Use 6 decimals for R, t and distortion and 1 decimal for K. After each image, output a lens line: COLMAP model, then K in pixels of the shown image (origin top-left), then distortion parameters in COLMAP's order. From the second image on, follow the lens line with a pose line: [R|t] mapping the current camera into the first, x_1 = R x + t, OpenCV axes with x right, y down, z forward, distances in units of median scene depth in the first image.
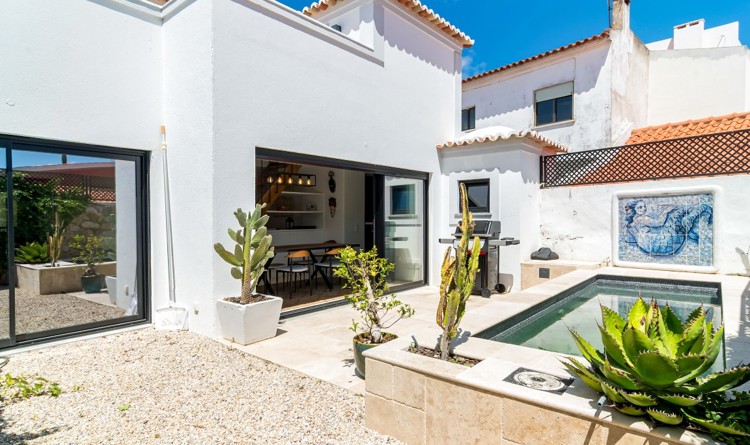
lens RADIAL K [[424.6, 0, 362.6], [0, 424.6, 221.9], [0, 0, 1]] dist [-0.000021, -0.000064]
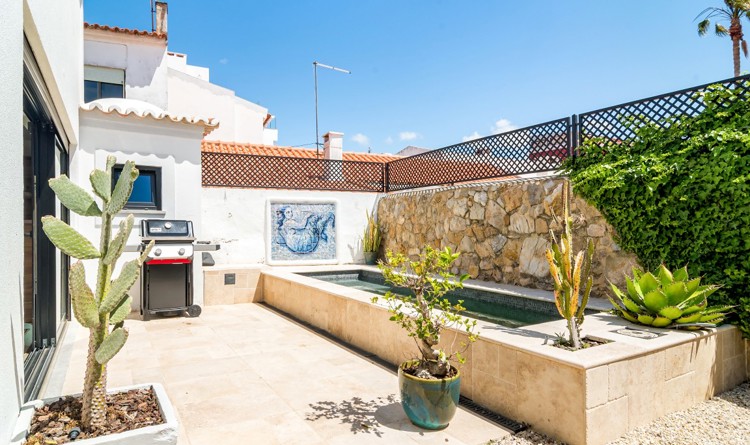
lens RADIAL K [[411.4, 0, 393.7], [0, 411.4, 222.3], [0, 0, 1]] dist [-0.003516, -0.000673]
pose [[0.305512, 0.021361, 0.951949, -0.313364], [-0.005199, 0.999771, -0.020766, 0.014138], [-0.952174, 0.001396, 0.305553, 0.386999]]
